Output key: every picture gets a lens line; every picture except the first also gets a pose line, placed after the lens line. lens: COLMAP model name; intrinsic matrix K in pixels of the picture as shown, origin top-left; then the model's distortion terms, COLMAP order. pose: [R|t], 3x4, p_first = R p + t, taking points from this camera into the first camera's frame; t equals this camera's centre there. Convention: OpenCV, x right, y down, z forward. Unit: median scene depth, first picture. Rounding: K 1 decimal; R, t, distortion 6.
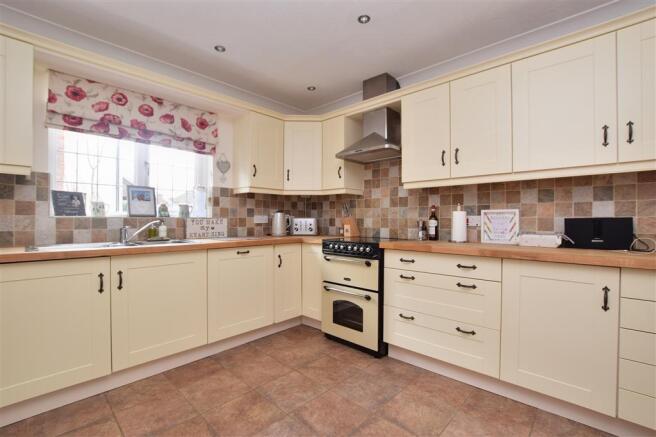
lens RADIAL K [[300.1, 0, 329.8], [0, 300.1, 219.5], [0, 0, 1]] dist [-0.019863, -0.000792]
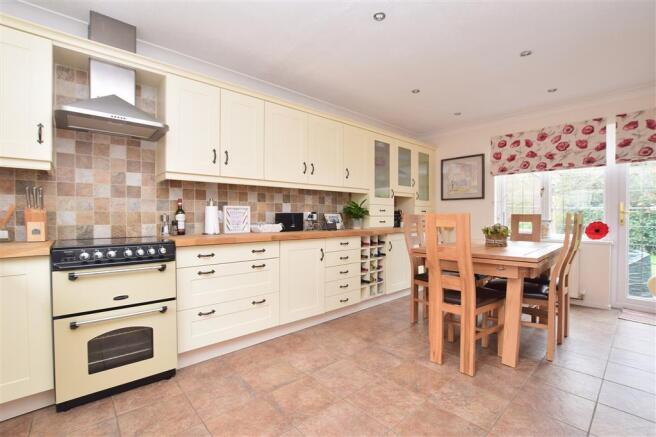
lens RADIAL K [[300.1, 0, 330.3], [0, 300.1, 218.2], [0, 0, 1]] dist [-0.019863, -0.000792]
pose [[0.068524, -0.011577, 0.997582, -0.618166], [-0.002465, 0.999928, 0.011774, 0.002340], [-0.997646, -0.003266, 0.068490, 0.477847]]
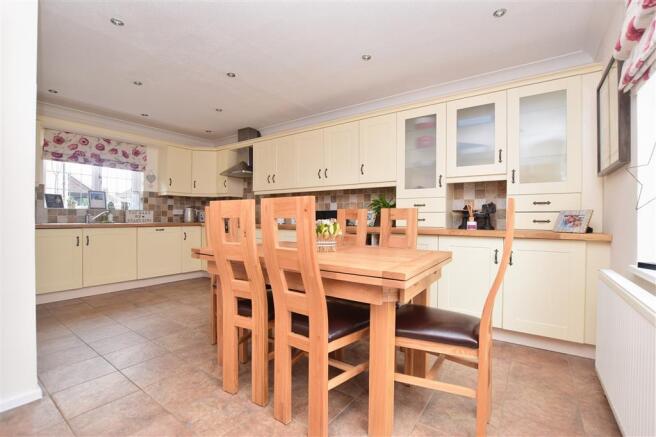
lens RADIAL K [[300.1, 0, 329.4], [0, 300.1, 220.4], [0, 0, 1]] dist [-0.019863, -0.000792]
pose [[0.991703, 0.004104, 0.128486, 0.476914], [-0.005228, 0.999951, 0.008415, 0.035527], [-0.128445, -0.009017, 0.991676, -0.869451]]
